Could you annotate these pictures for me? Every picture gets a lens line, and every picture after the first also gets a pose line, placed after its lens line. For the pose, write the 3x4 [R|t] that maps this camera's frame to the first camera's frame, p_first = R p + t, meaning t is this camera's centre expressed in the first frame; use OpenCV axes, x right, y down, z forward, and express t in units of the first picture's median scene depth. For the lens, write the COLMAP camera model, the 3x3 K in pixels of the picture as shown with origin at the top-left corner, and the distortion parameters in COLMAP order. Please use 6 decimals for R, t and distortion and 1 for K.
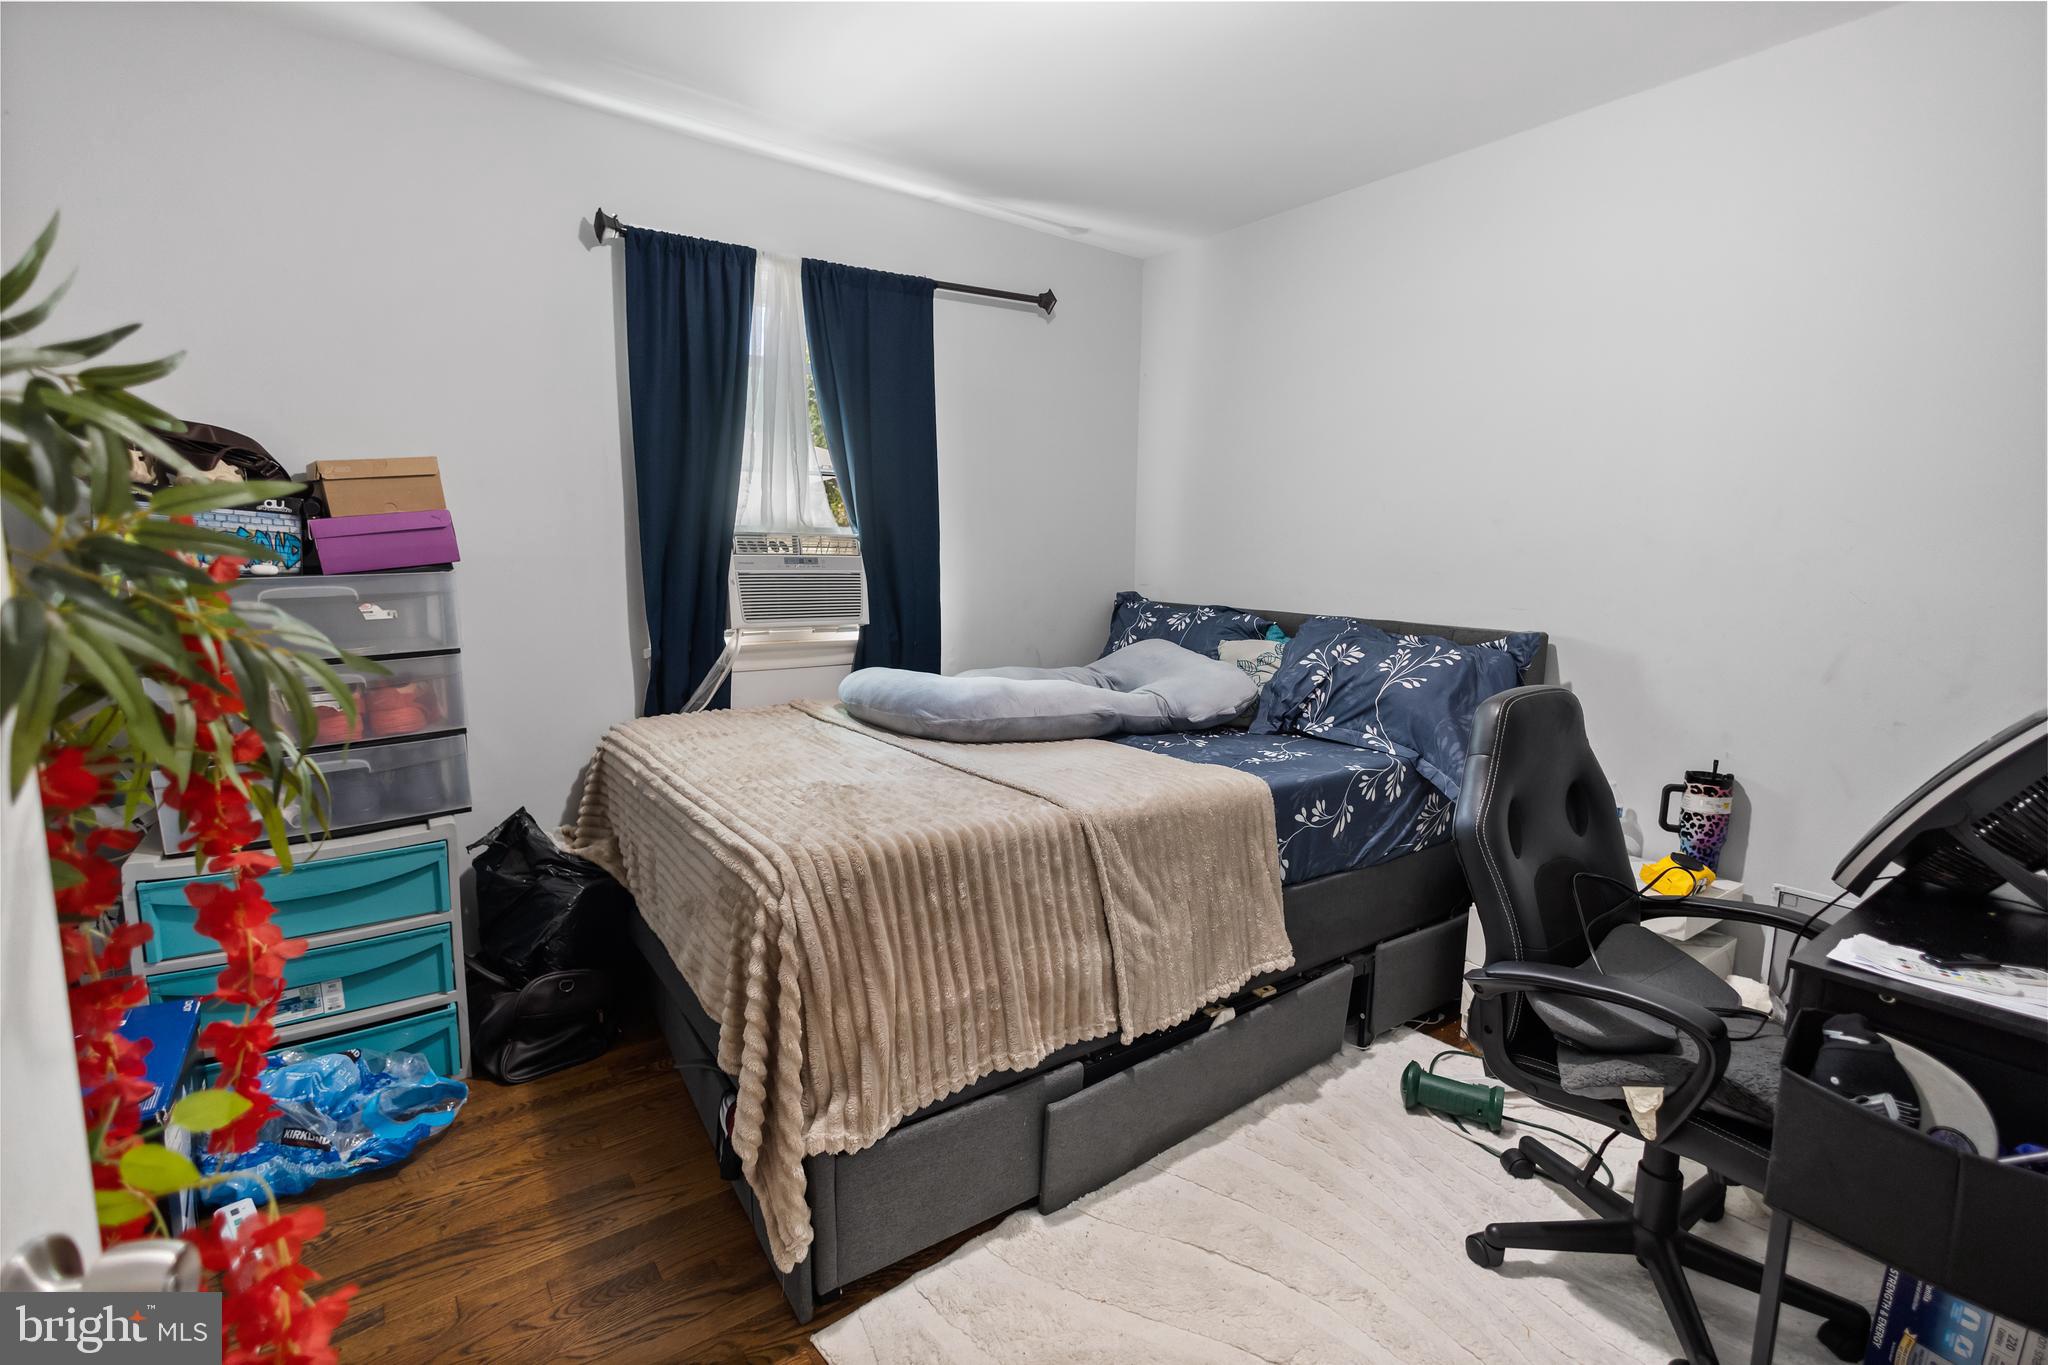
lens RADIAL K [[943.8, 0, 1027.2], [0, 943.8, 684.2], [0, 0, 1]] dist [0.010935, -0.002056]
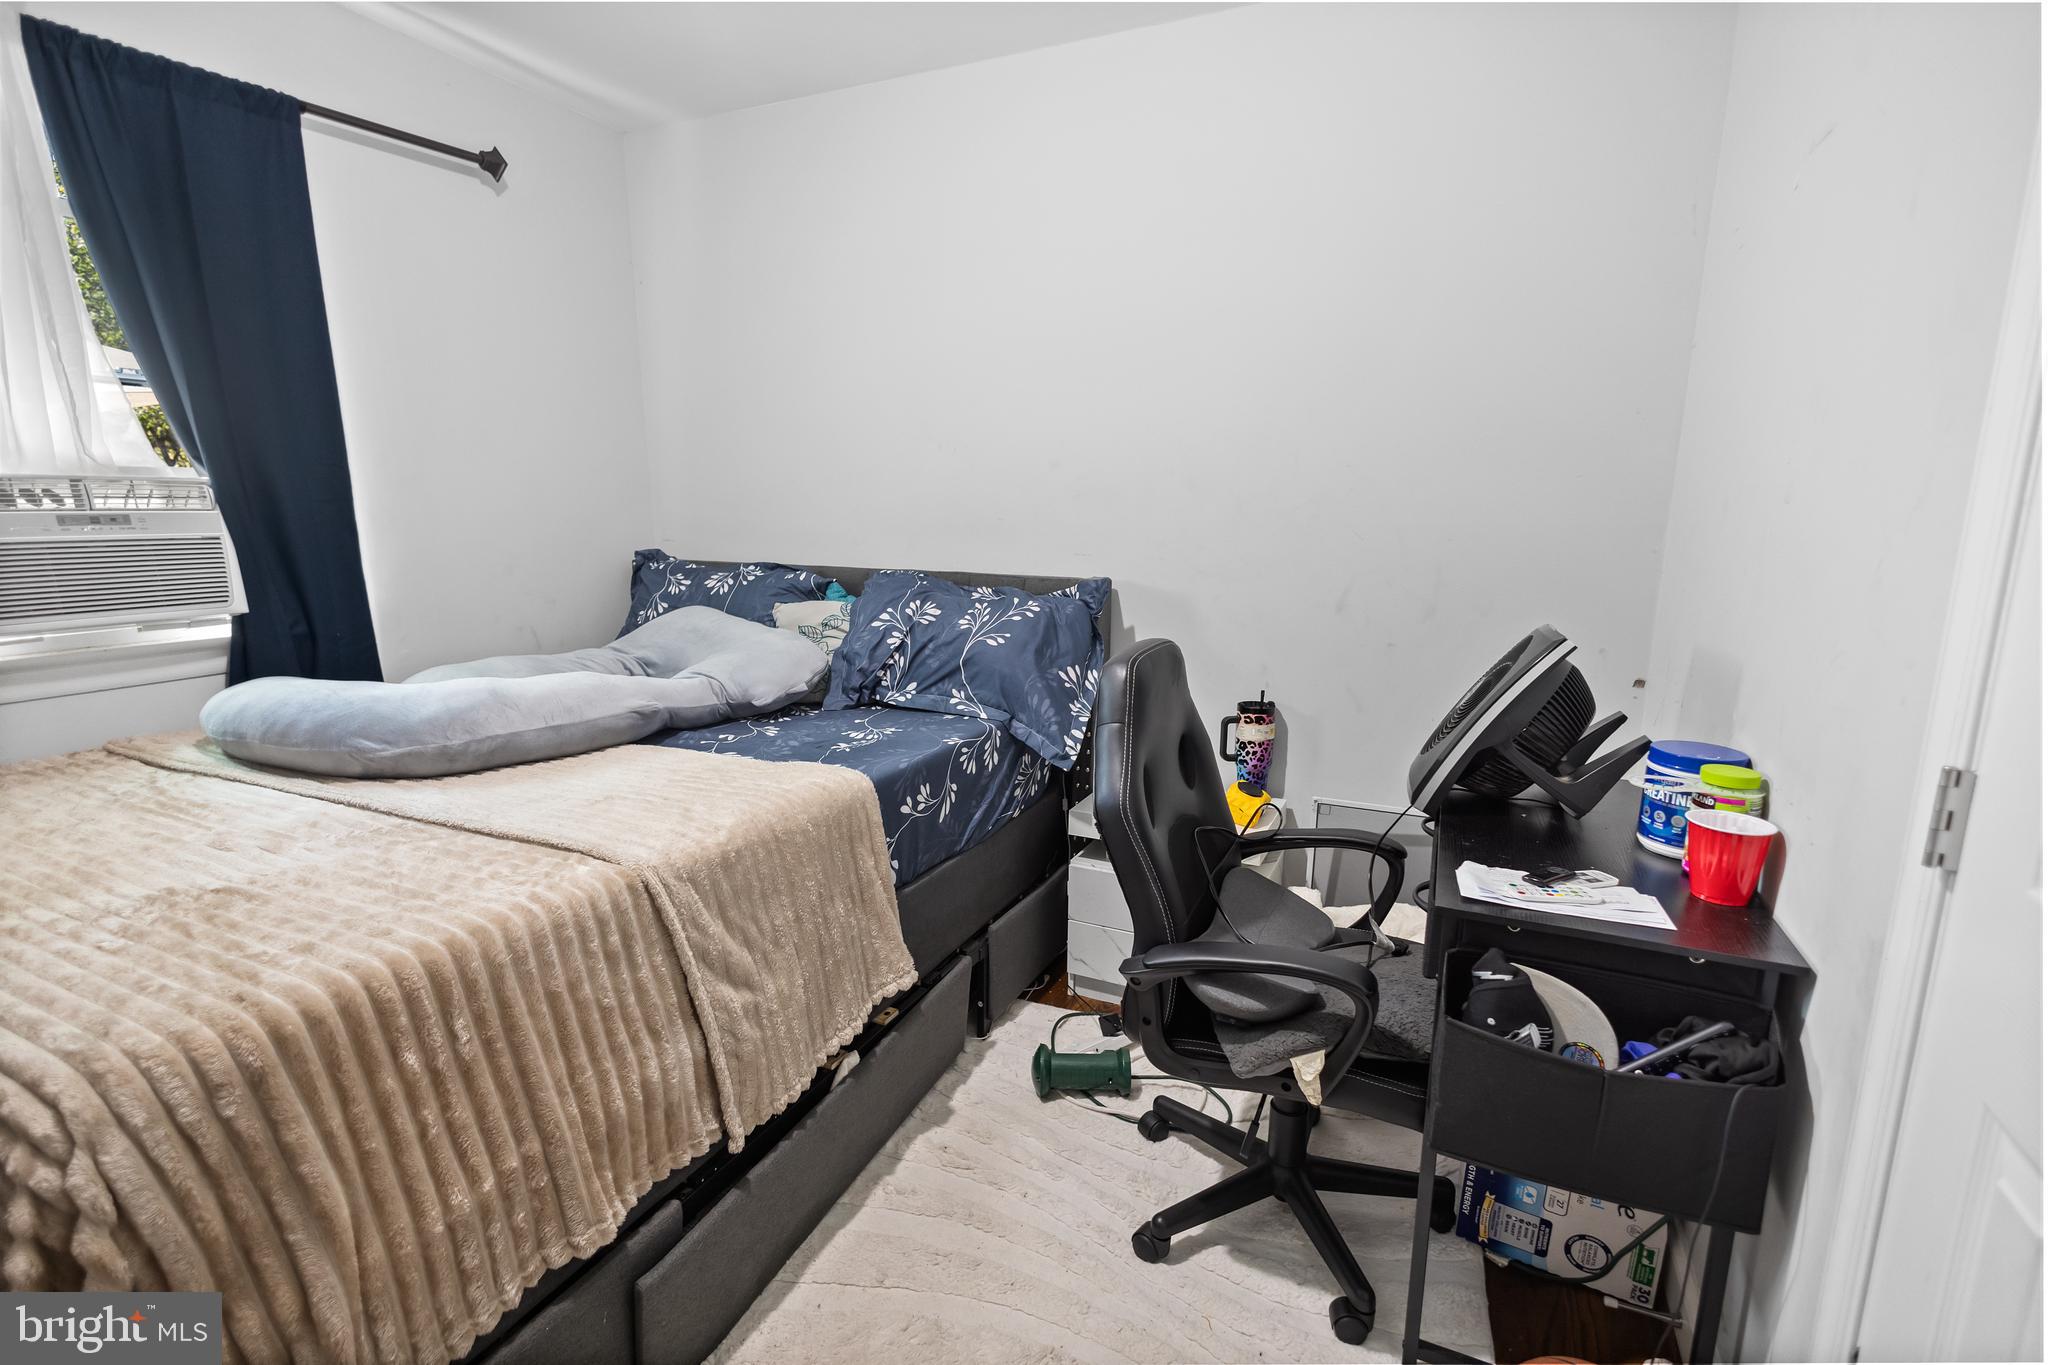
lens RADIAL K [[943.8, 0, 1031.0], [0, 943.8, 682.8], [0, 0, 1]] dist [0.010935, -0.002056]
pose [[0.874016, -0.103430, 0.474762, -0.010068], [0.078014, 0.994277, 0.072990, -0.030214], [-0.479594, -0.026756, 0.877082, 0.210235]]
